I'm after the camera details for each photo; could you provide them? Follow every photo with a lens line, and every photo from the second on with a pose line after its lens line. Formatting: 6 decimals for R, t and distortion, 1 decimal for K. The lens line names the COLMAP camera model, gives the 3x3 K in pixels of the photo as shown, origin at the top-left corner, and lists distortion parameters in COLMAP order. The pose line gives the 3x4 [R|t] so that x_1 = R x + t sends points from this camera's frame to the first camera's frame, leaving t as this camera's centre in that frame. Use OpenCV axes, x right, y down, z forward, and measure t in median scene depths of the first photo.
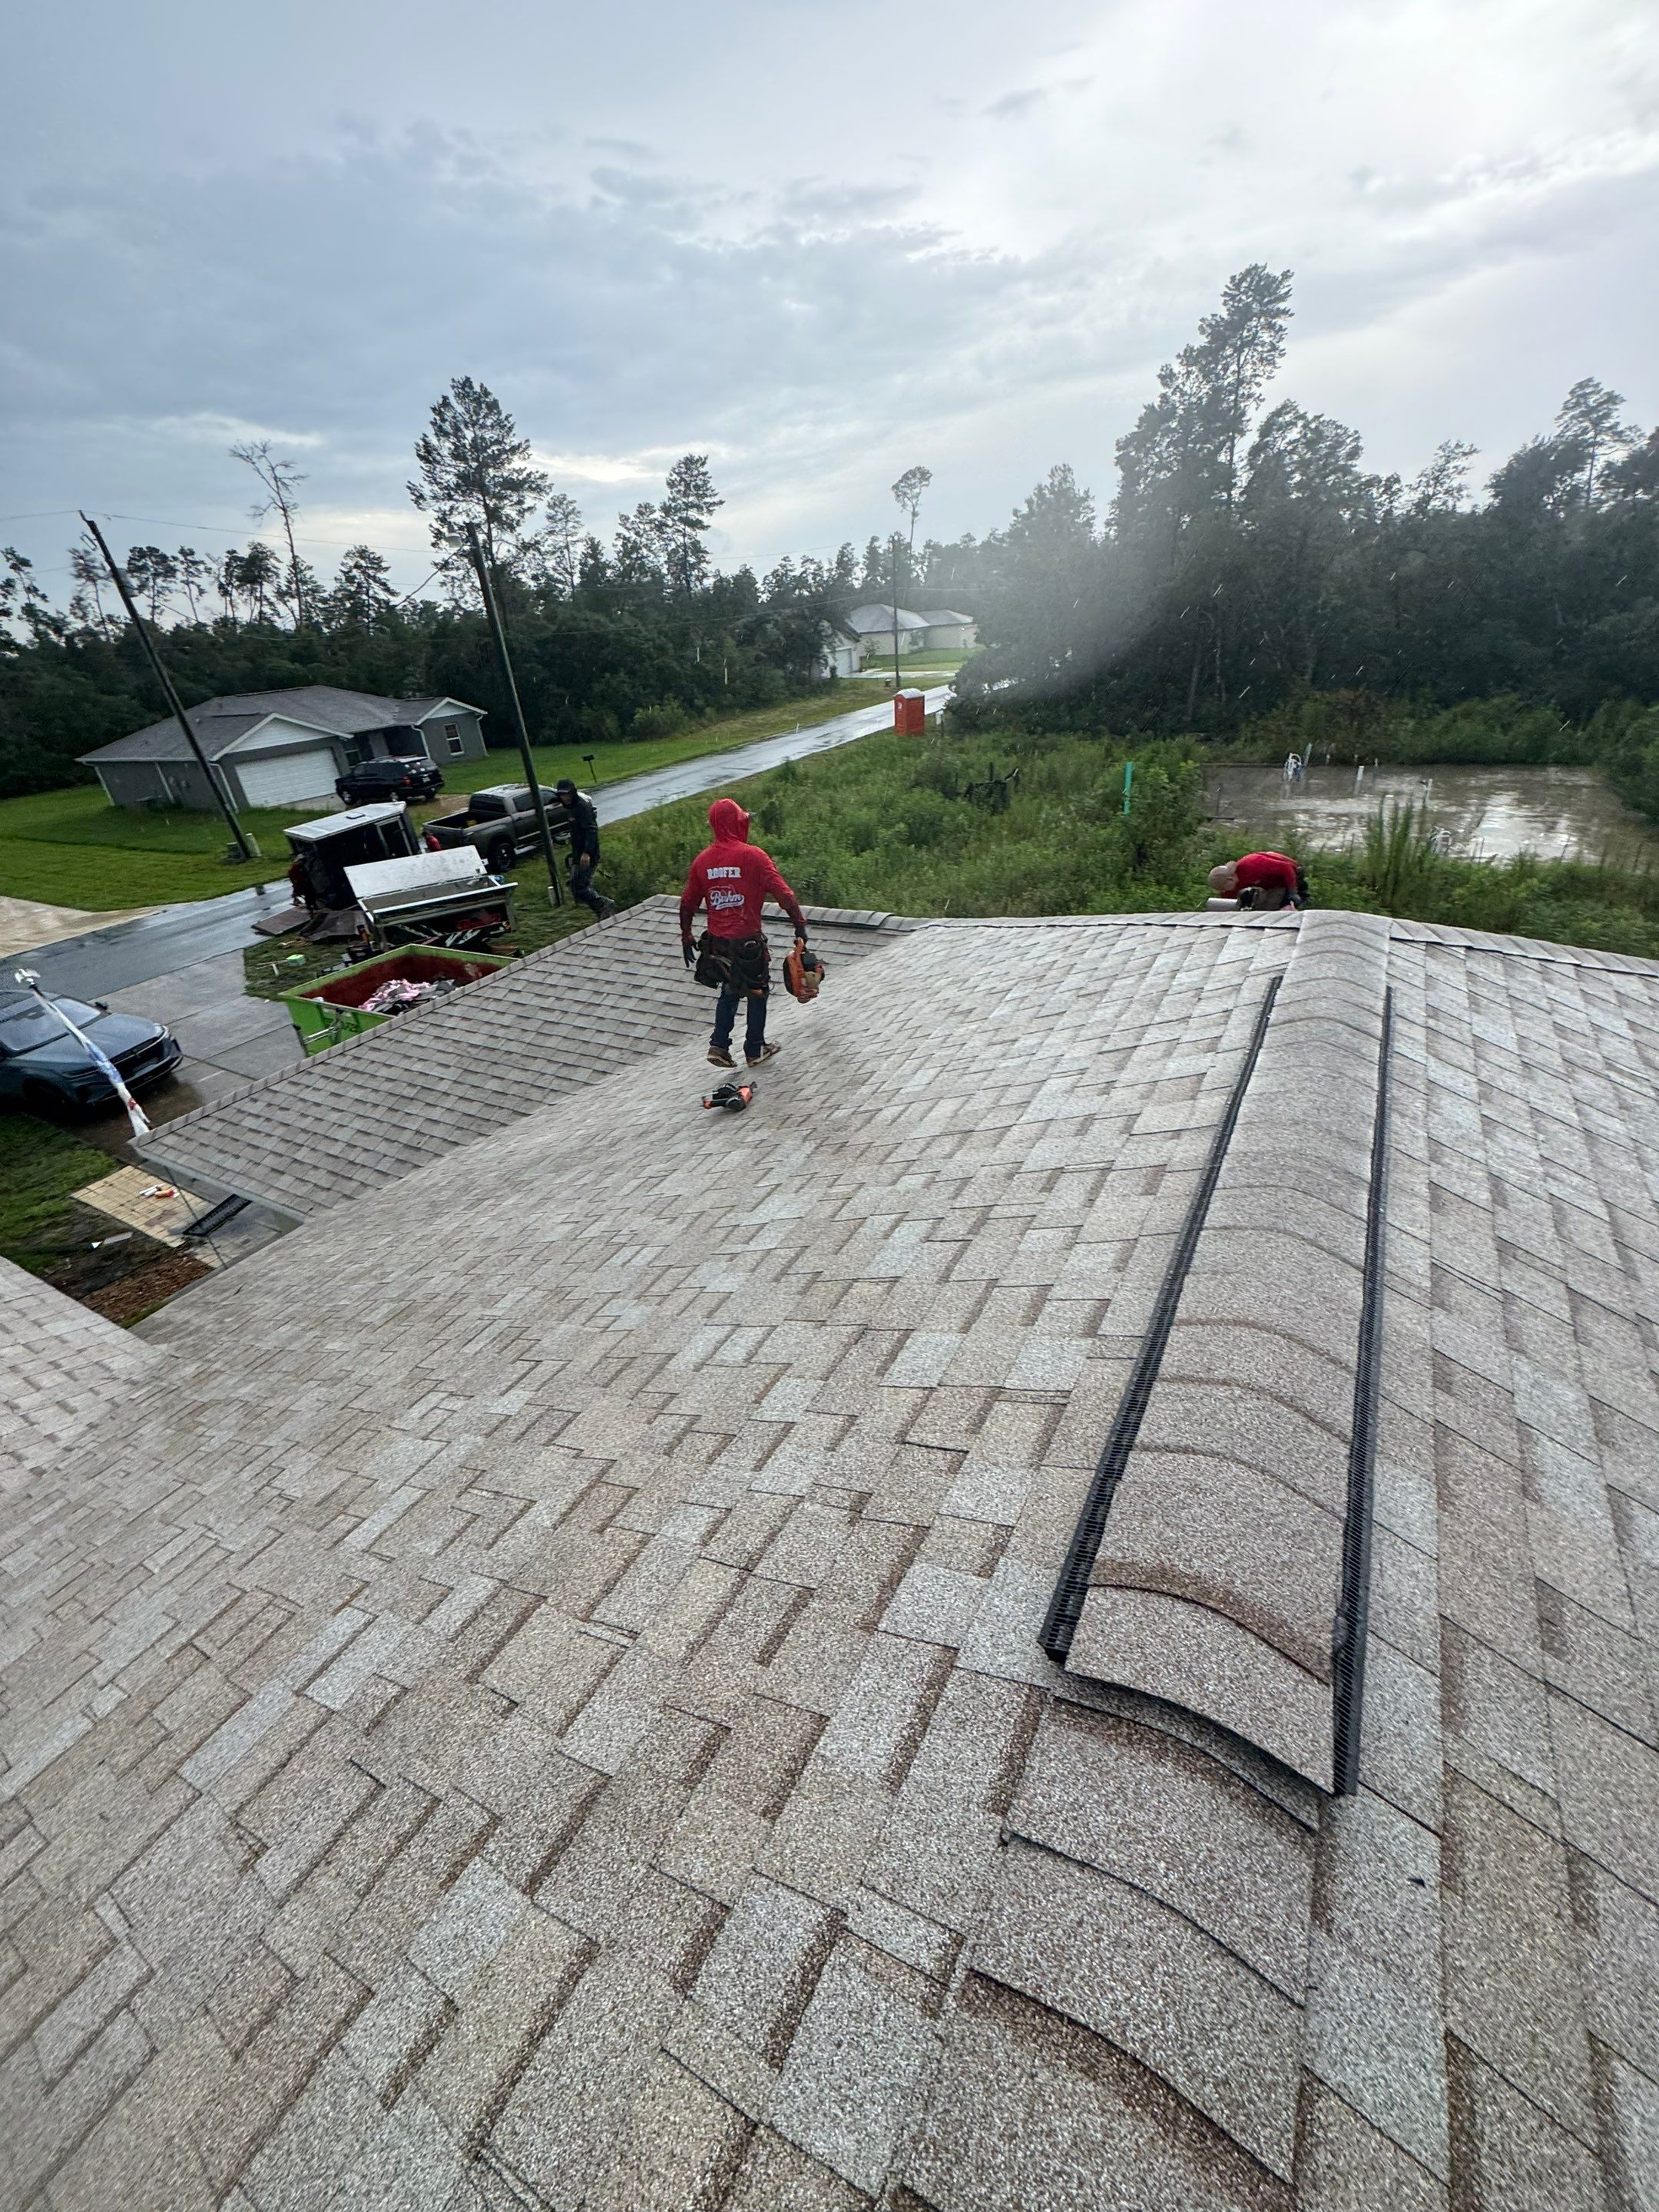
lens RADIAL K [[877.7, 0, 837.3], [0, 877.7, 1103.5], [0, 0, 1]] dist [-0.004118, 0.000831]
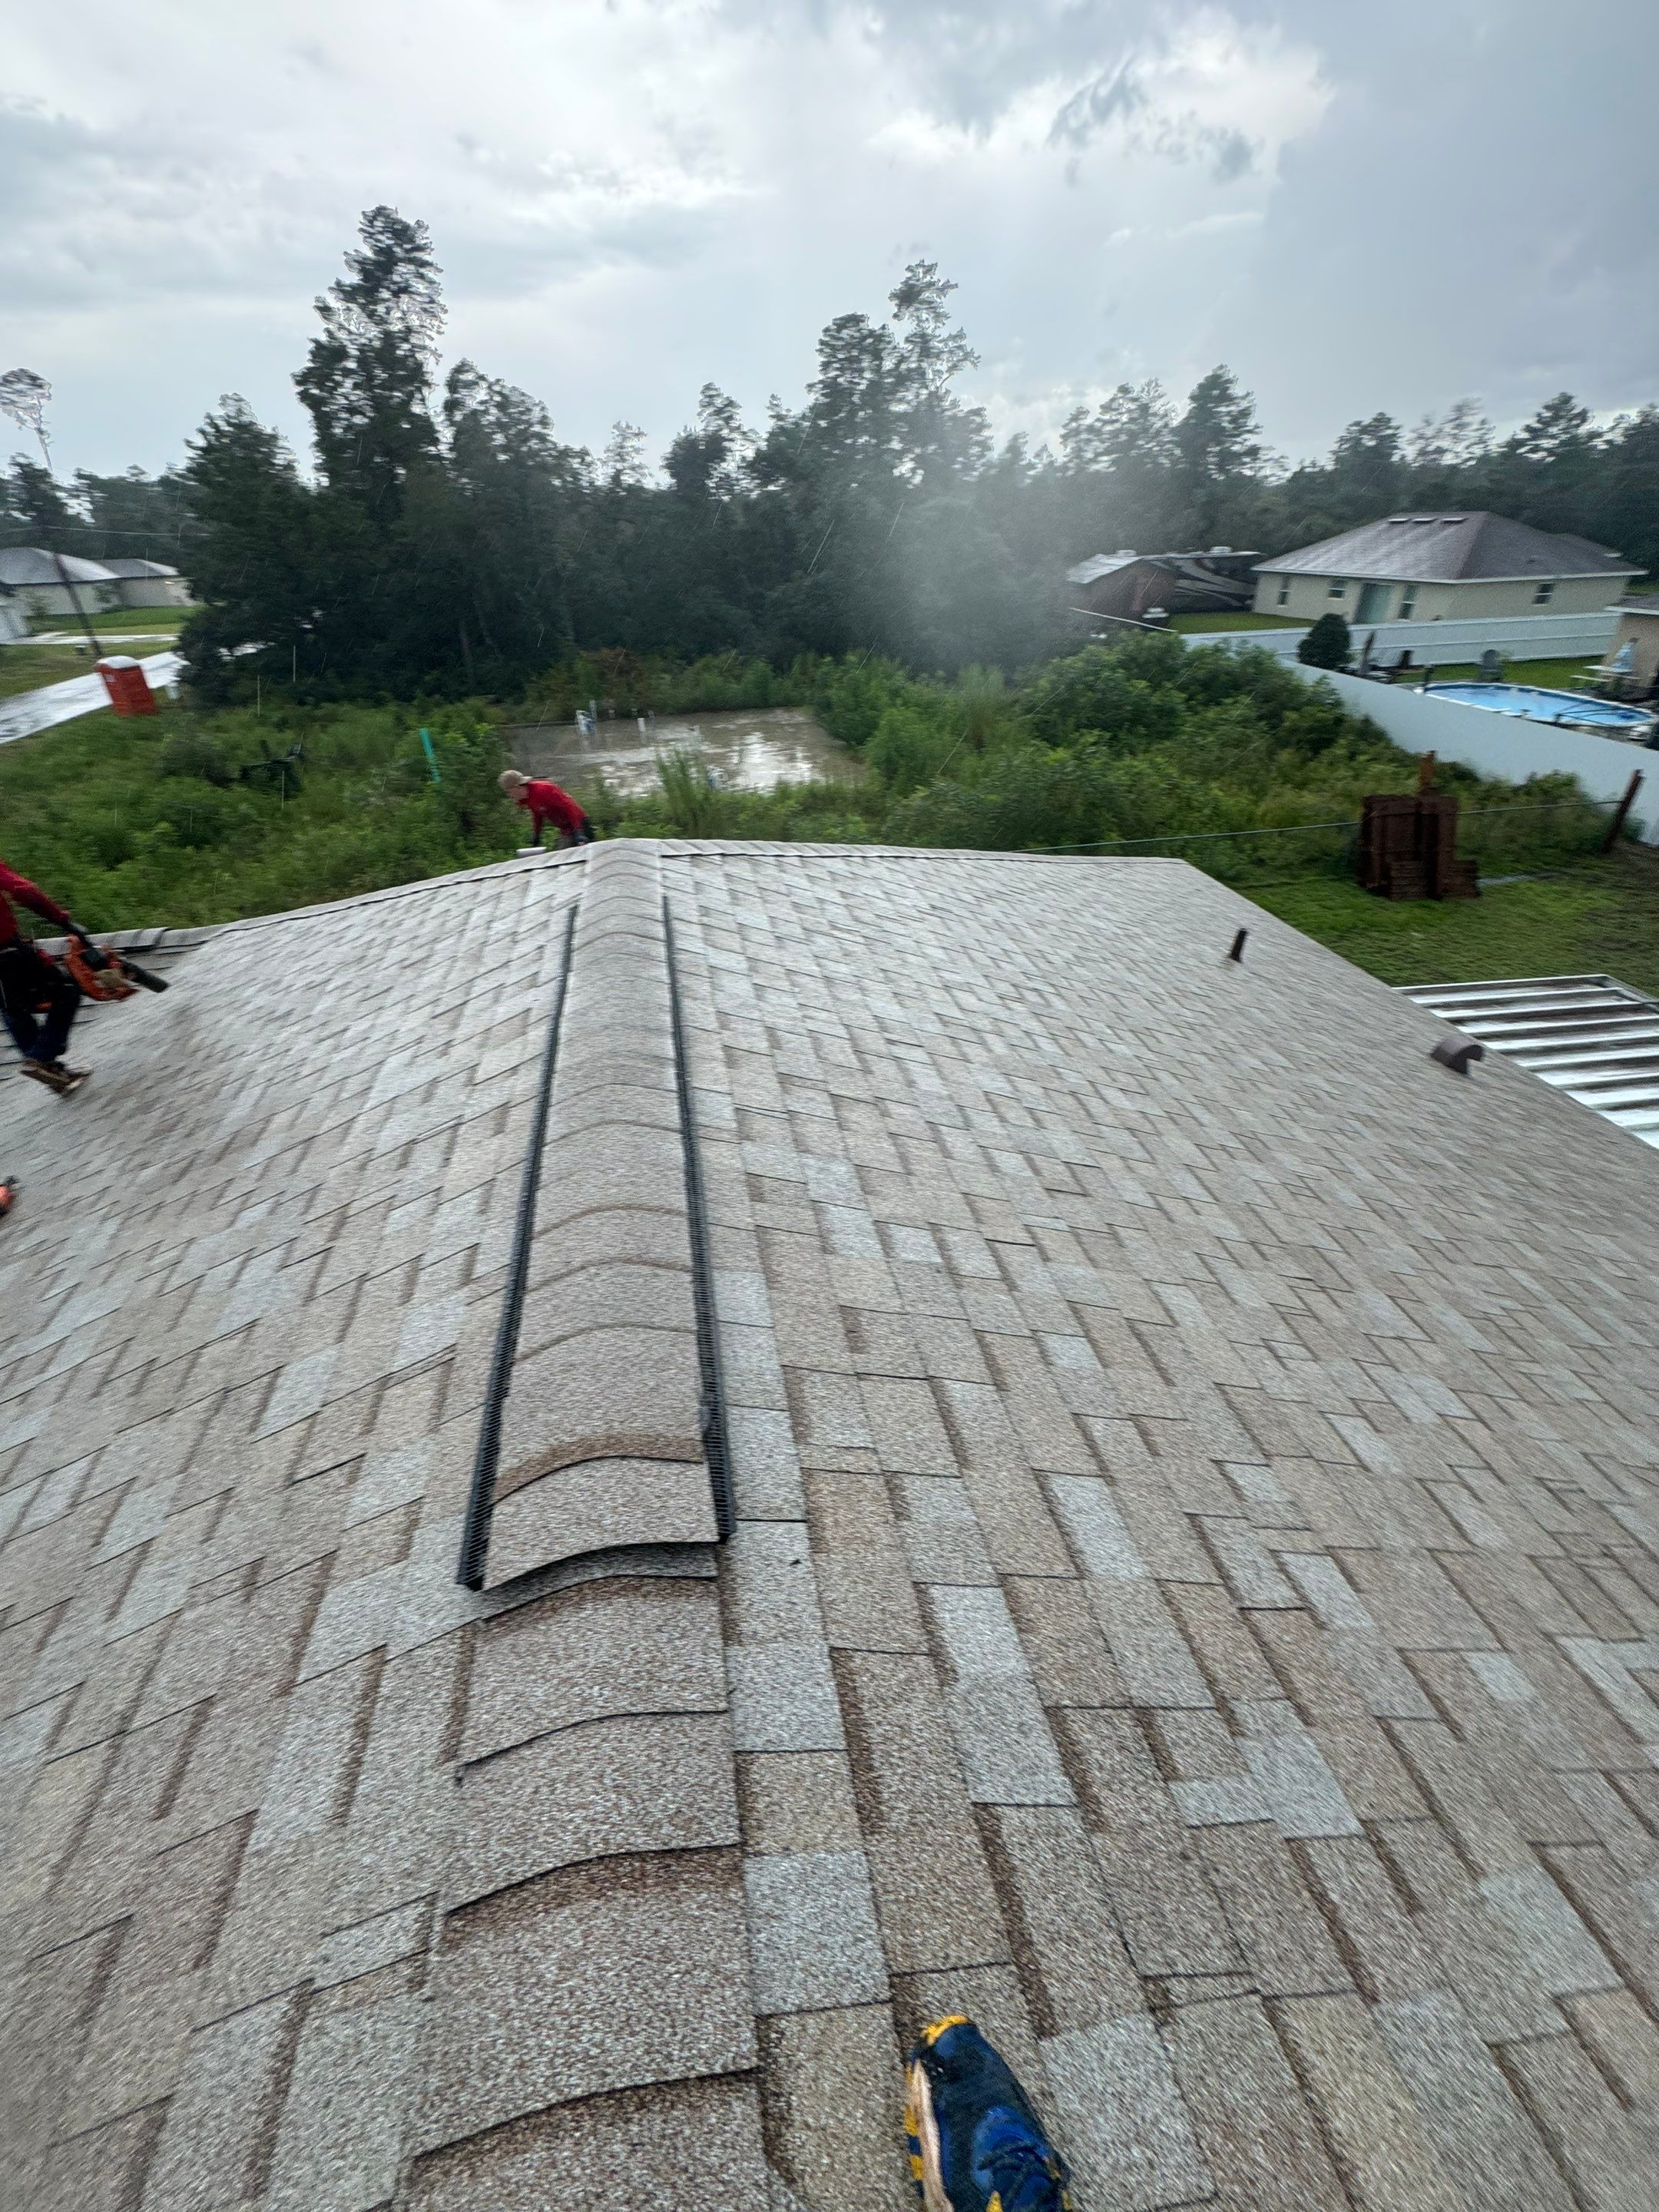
lens RADIAL K [[877.7, 0, 829.4], [0, 877.7, 1100.0], [0, 0, 1]] dist [-0.004118, 0.000831]
pose [[0.764928, -0.305075, 0.567287, 0.021098], [0.287583, 0.949822, 0.123018, 0.012949], [-0.576352, 0.069042, 0.814280, -0.011478]]
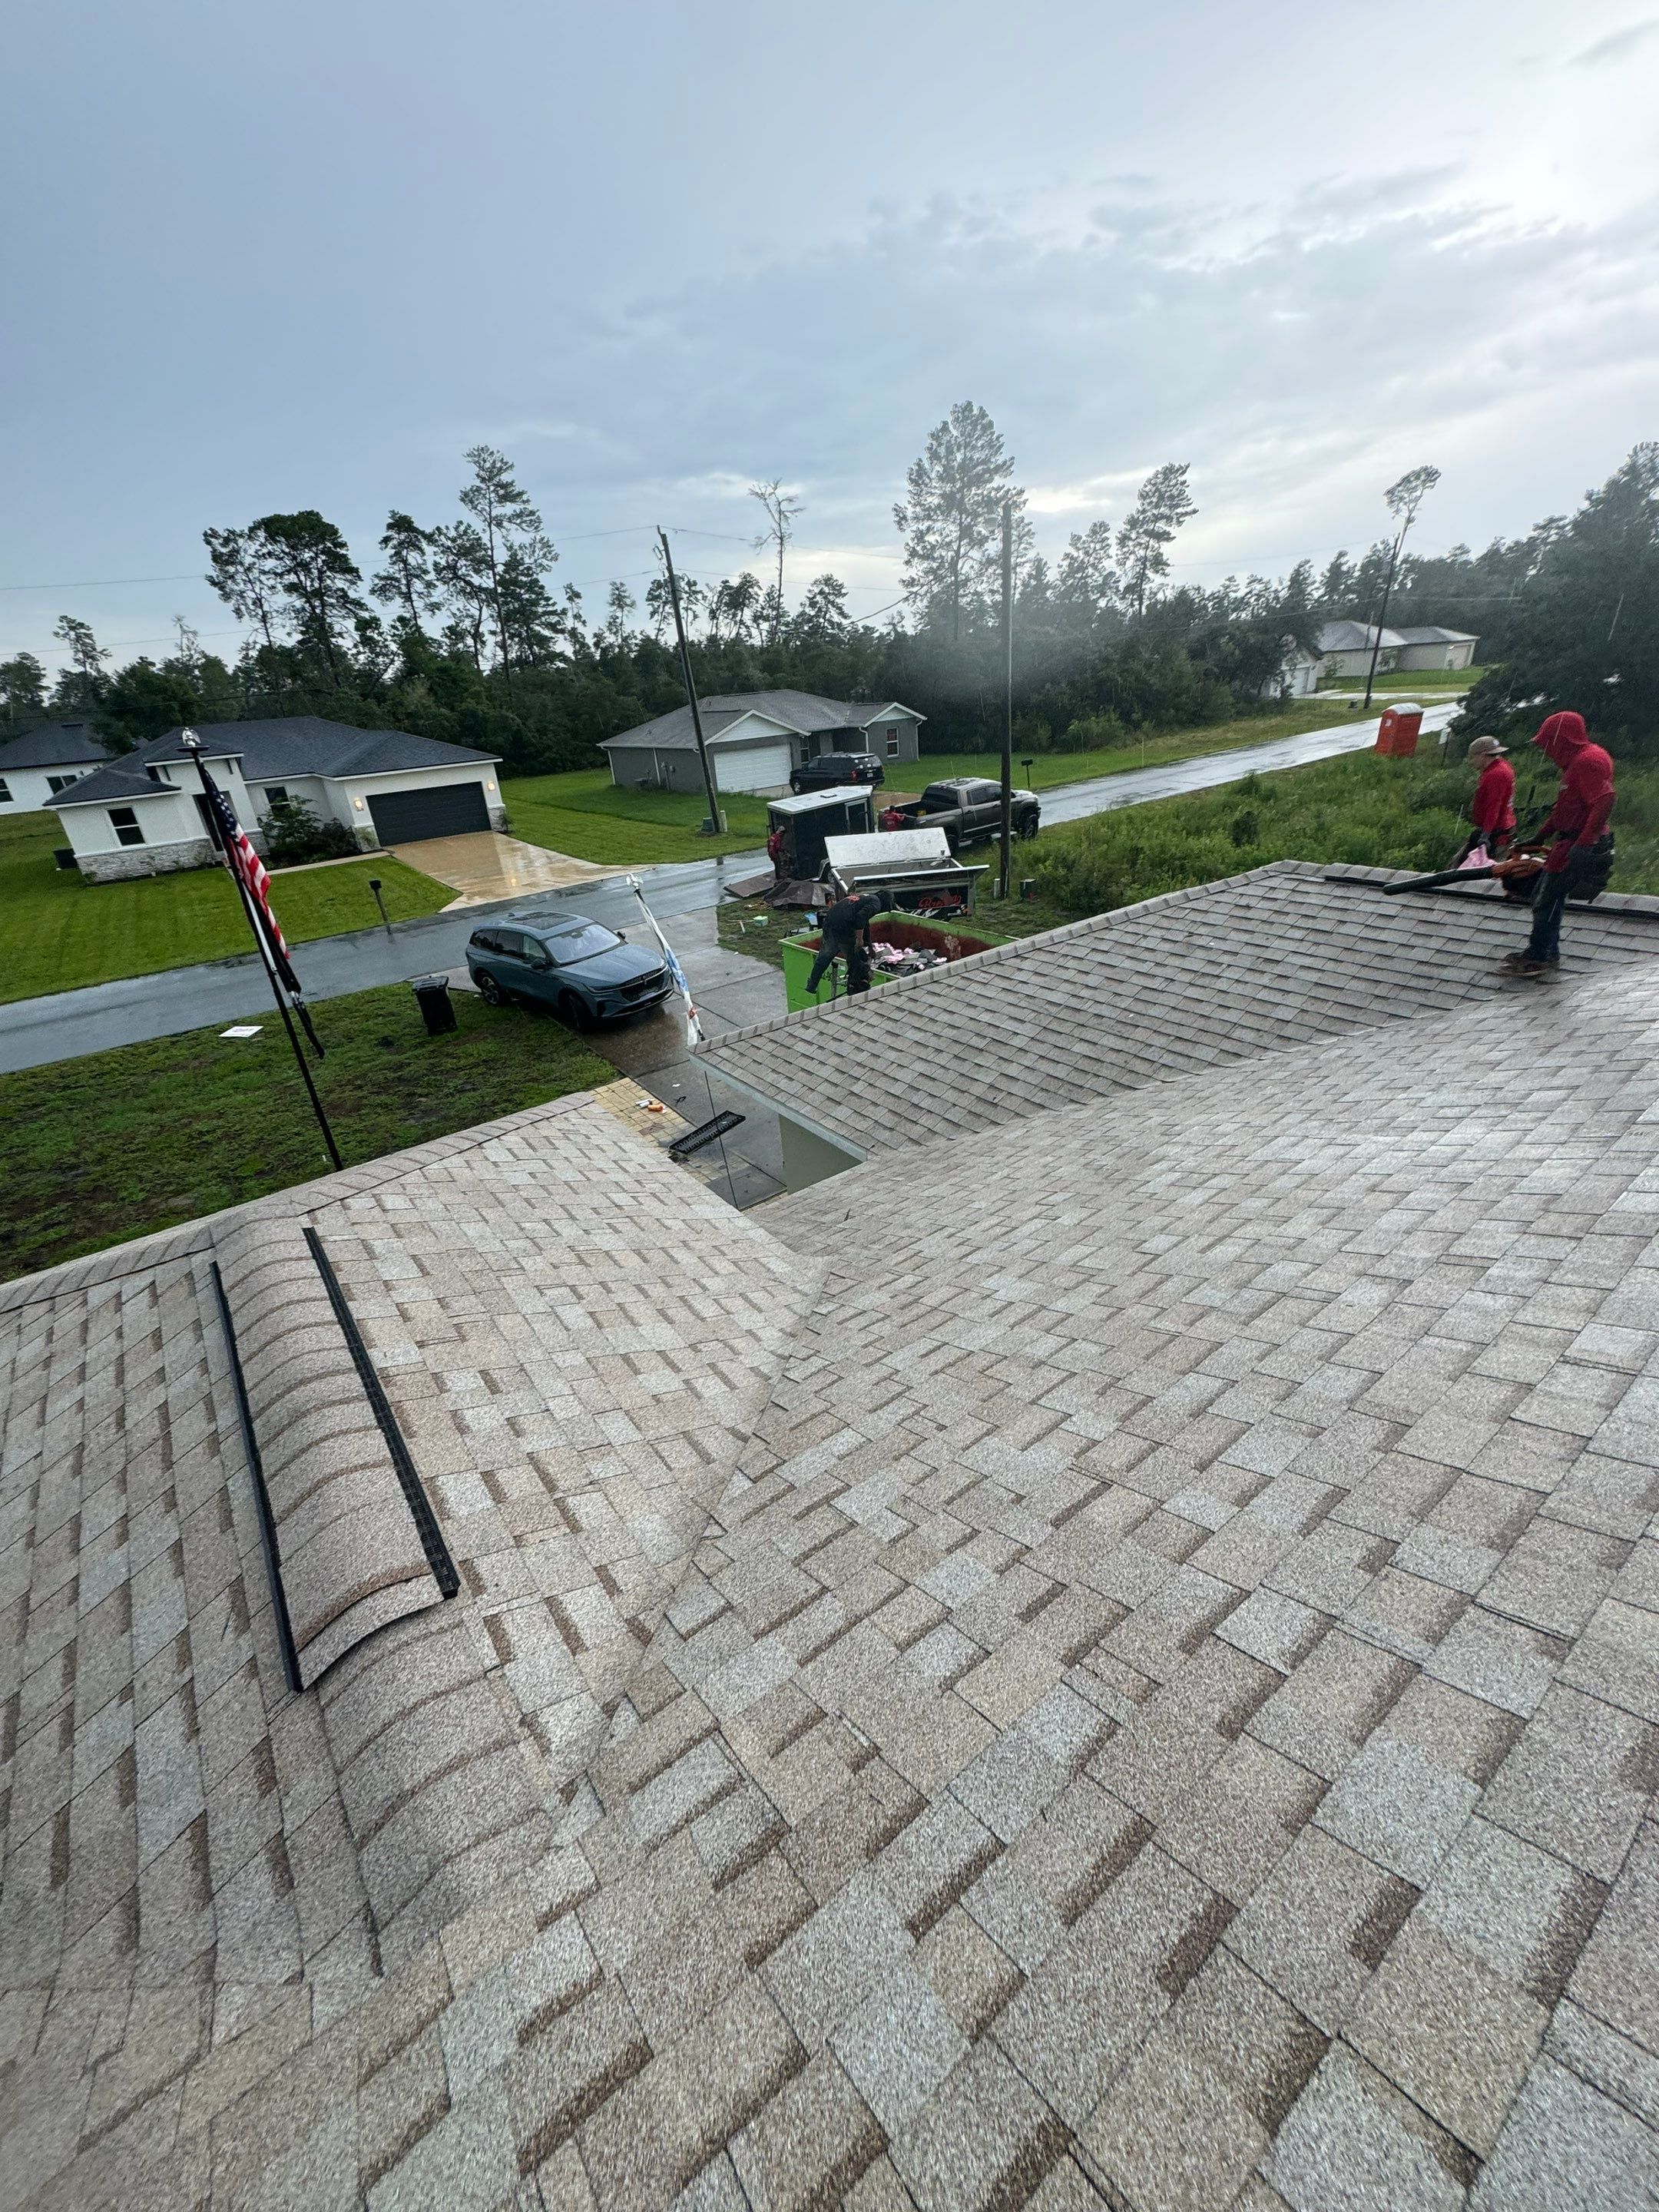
lens RADIAL K [[877.7, 0, 834.0], [0, 877.7, 1106.8], [0, 0, 1]] dist [-0.004118, 0.000831]
pose [[0.916172, 0.185807, -0.355112, -0.272615], [-0.193215, 0.981044, 0.014831, 0.062975], [0.351137, 0.055025, 0.934706, 0.102216]]
